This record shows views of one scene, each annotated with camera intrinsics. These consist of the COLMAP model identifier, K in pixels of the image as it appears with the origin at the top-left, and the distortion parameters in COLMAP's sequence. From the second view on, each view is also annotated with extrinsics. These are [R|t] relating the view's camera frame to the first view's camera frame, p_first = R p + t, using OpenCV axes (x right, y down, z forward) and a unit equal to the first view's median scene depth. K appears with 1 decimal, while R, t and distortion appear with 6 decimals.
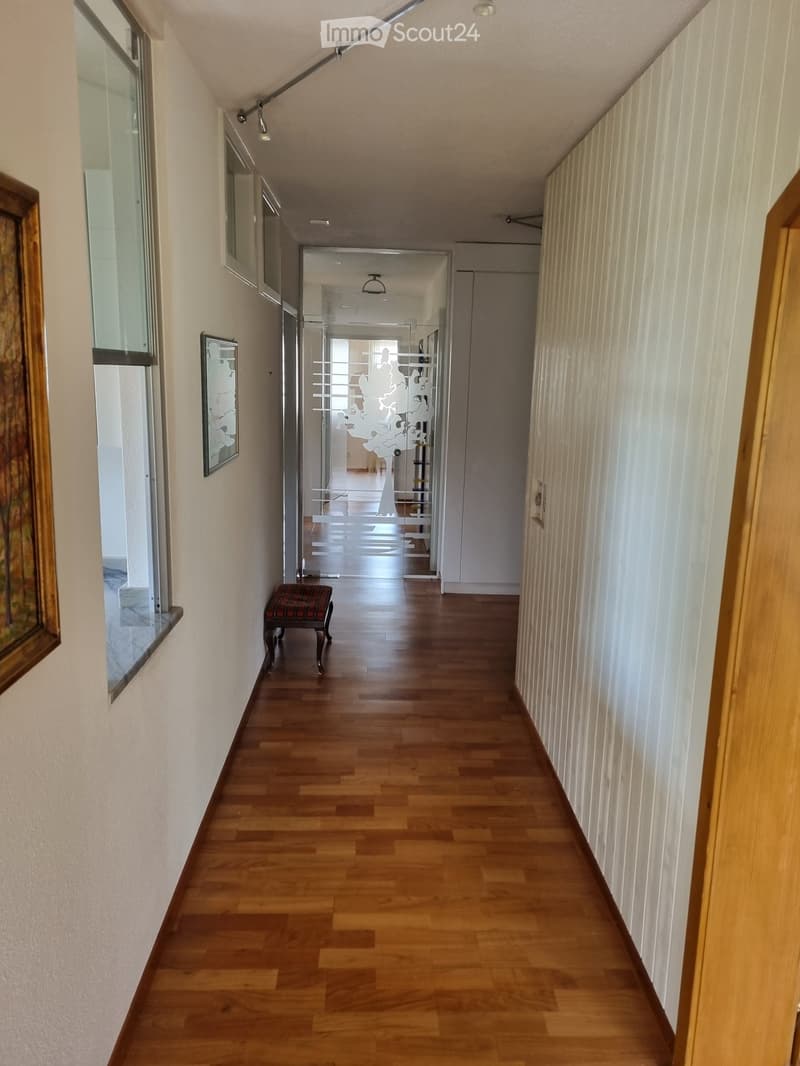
lens RADIAL K [[803.4, 0, 401.1], [0, 803.4, 532.1], [0, 0, 1]] dist [0.055760, -0.024060]
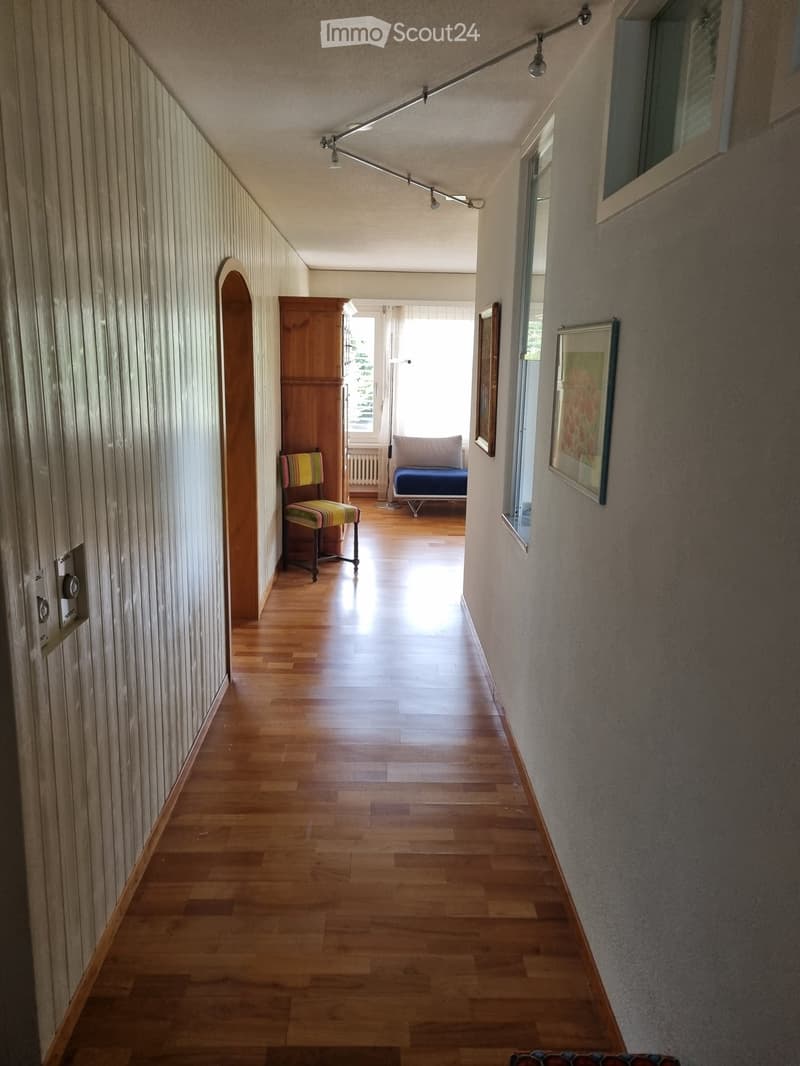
lens RADIAL K [[803.4, 0, 399.9], [0, 803.4, 532.8], [0, 0, 1]] dist [0.055760, -0.024060]
pose [[-0.998289, -0.057990, -0.007485, -0.040408], [-0.056068, 0.913045, 0.403988, -0.339921], [-0.016593, 0.403716, -0.914734, 1.675066]]
